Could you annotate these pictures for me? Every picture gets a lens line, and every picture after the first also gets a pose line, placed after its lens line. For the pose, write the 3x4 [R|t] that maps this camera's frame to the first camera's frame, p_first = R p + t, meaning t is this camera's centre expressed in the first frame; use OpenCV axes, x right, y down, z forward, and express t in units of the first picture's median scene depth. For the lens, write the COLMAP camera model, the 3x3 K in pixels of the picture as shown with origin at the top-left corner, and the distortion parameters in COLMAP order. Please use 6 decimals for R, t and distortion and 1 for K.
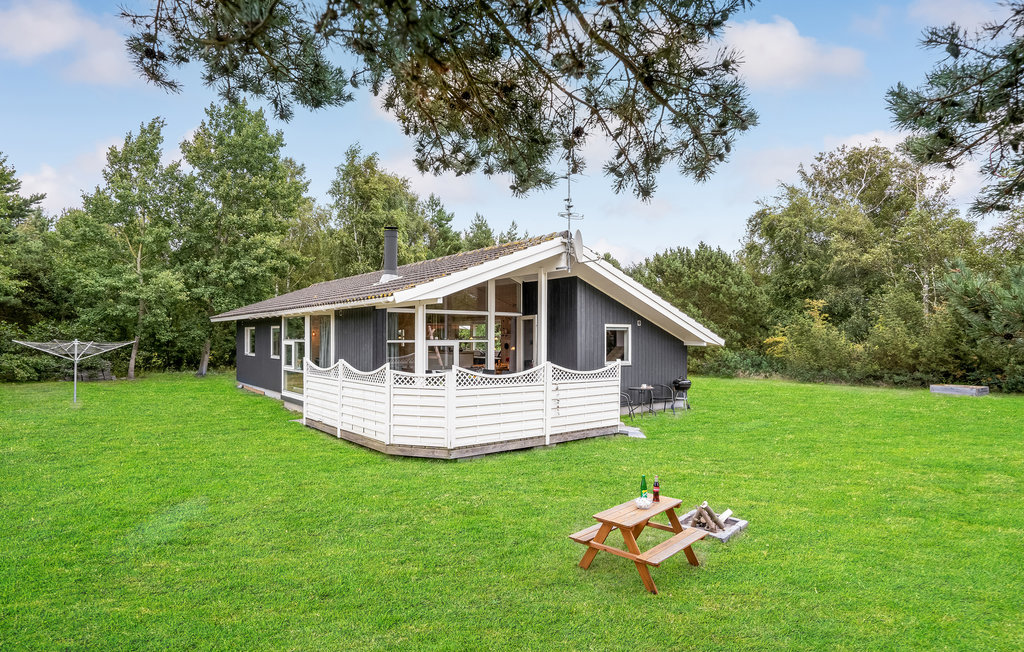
lens RADIAL K [[571.1, 0, 492.0], [0, 571.1, 332.6], [0, 0, 1]] dist [0.003569, 0.001046]
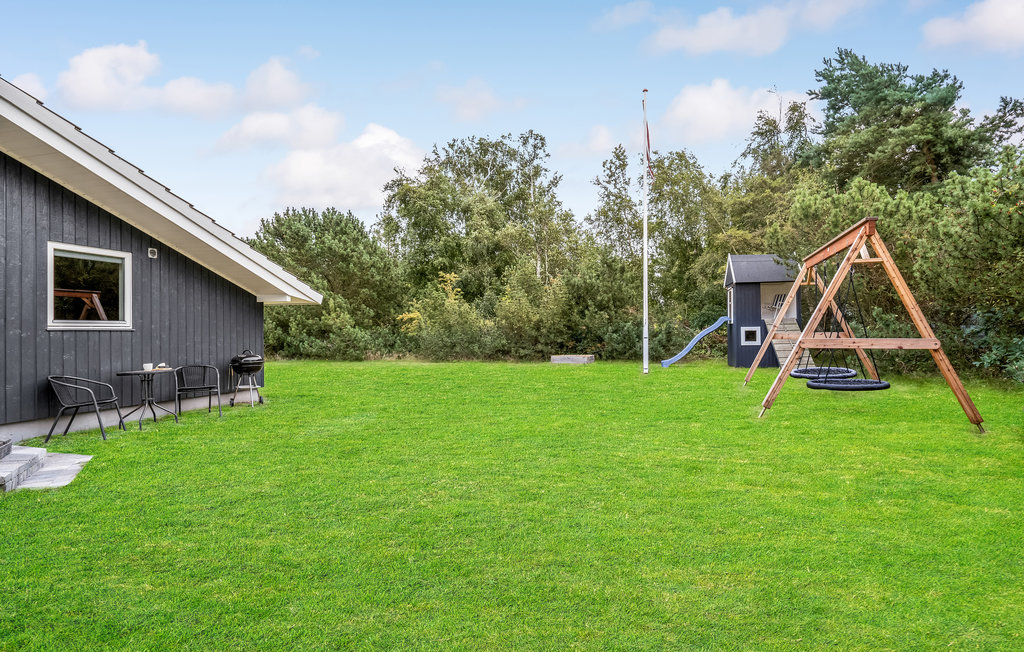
lens RADIAL K [[544.9, 0, 512.0], [0, 544.9, 326.0], [0, 0, 1]] dist [-0.017399, 0.000777]
pose [[0.814248, -0.008664, 0.580453, 0.152739], [0.012972, 0.999911, -0.003272, 0.037638], [-0.580373, 0.010194, 0.814287, 0.248544]]
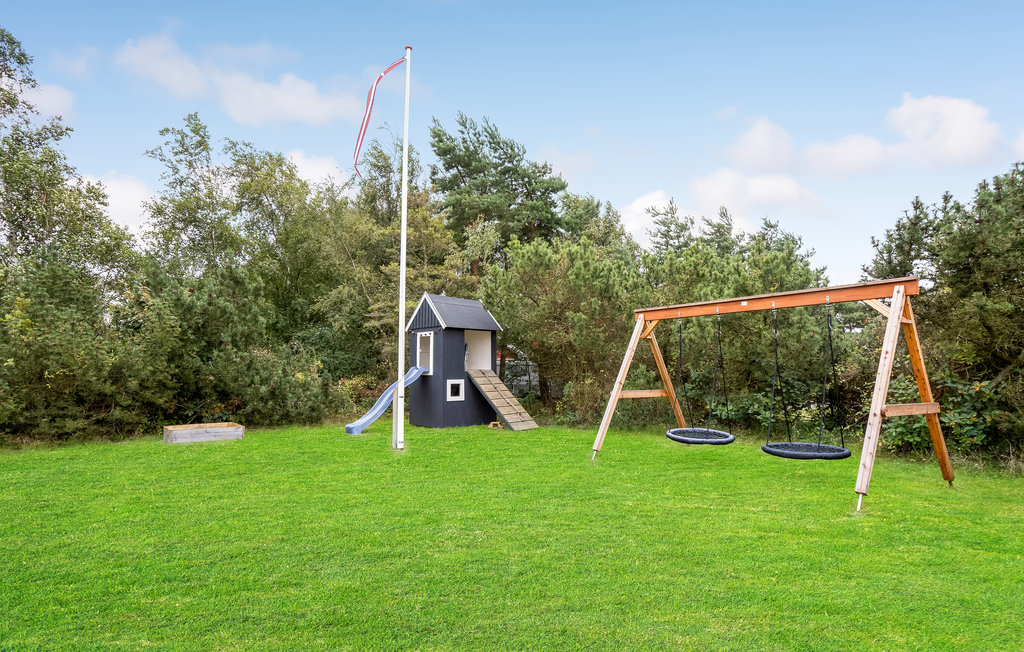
lens RADIAL K [[544.9, 0, 512.0], [0, 544.9, 326.0], [0, 0, 1]] dist [-0.017399, 0.000777]
pose [[-0.071458, 0.081106, 0.994141, 0.199794], [-0.003051, 0.996666, -0.081531, 0.030161], [-0.997439, -0.008859, -0.070972, 0.627024]]
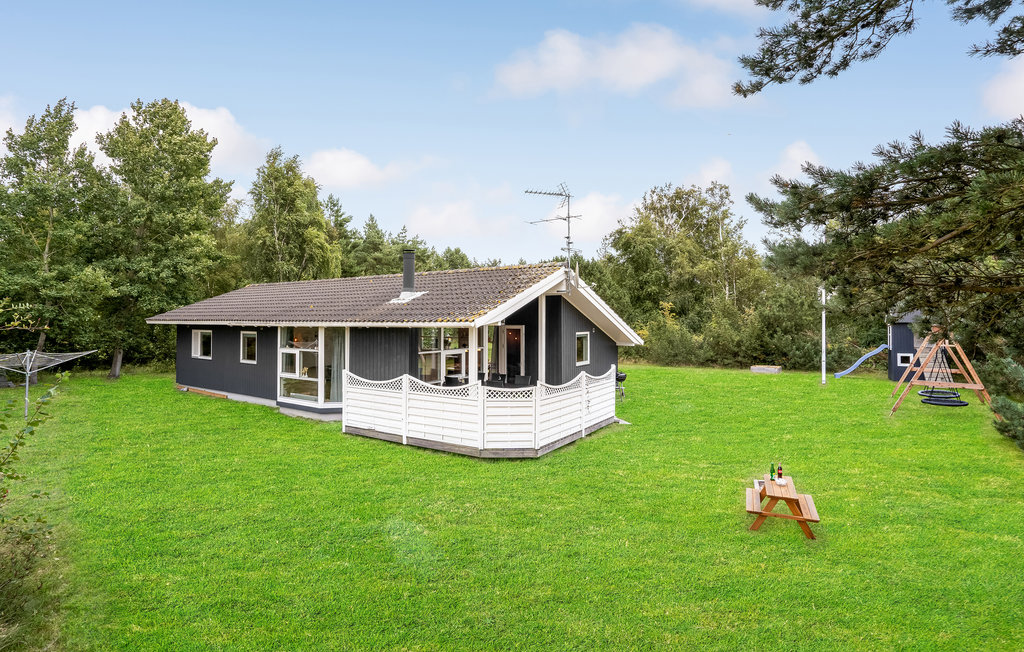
lens RADIAL K [[513.0, 0, 512.1], [0, 513.0, 298.5], [0, 0, 1]] dist [-0.028452, 0.000130]
pose [[0.946864, 0.009829, 0.321483, -0.180835], [0.000867, 0.999451, -0.033113, -0.031645], [-0.321632, 0.031633, 0.946336, -0.013088]]
